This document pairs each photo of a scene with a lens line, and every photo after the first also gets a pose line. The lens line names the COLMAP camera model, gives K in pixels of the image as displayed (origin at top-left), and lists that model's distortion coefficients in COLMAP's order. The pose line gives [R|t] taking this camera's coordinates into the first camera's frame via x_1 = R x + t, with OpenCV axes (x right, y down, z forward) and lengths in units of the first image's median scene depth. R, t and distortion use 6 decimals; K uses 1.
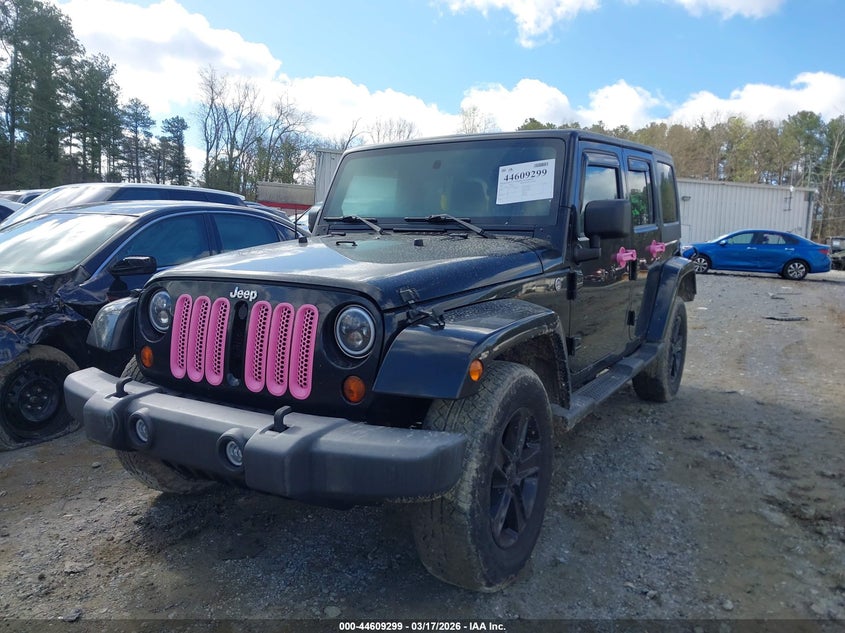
lens RADIAL K [[647.9, 0, 422.5], [0, 647.9, 316.5], [0, 0, 1]] dist [-0.000786, -0.001931]
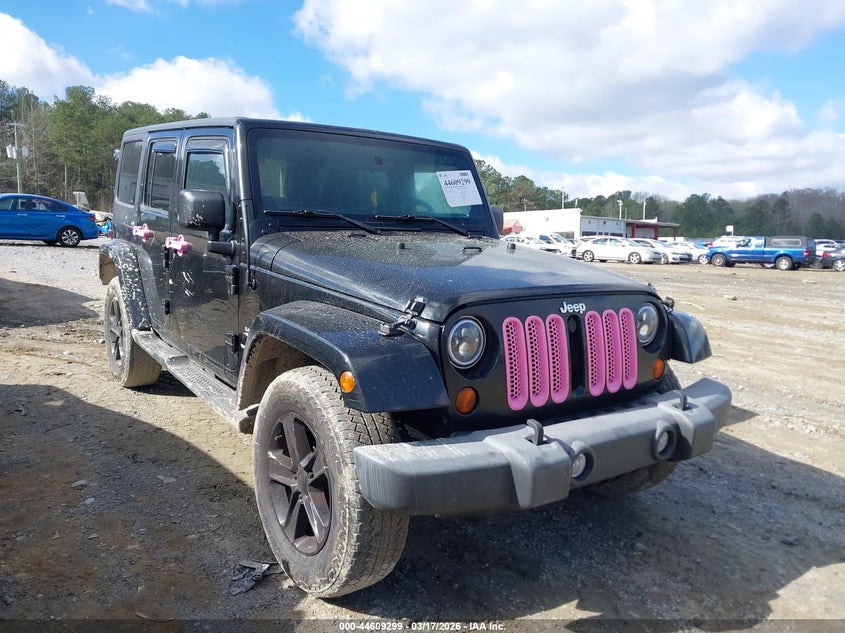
lens RADIAL K [[647.9, 0, 422.5], [0, 647.9, 316.5], [0, 0, 1]] dist [-0.000786, -0.001931]
pose [[0.368056, -0.134893, 0.919967, -0.172503], [0.078555, 0.990394, 0.113792, -0.020603], [-0.926479, 0.030386, 0.375117, 0.109389]]
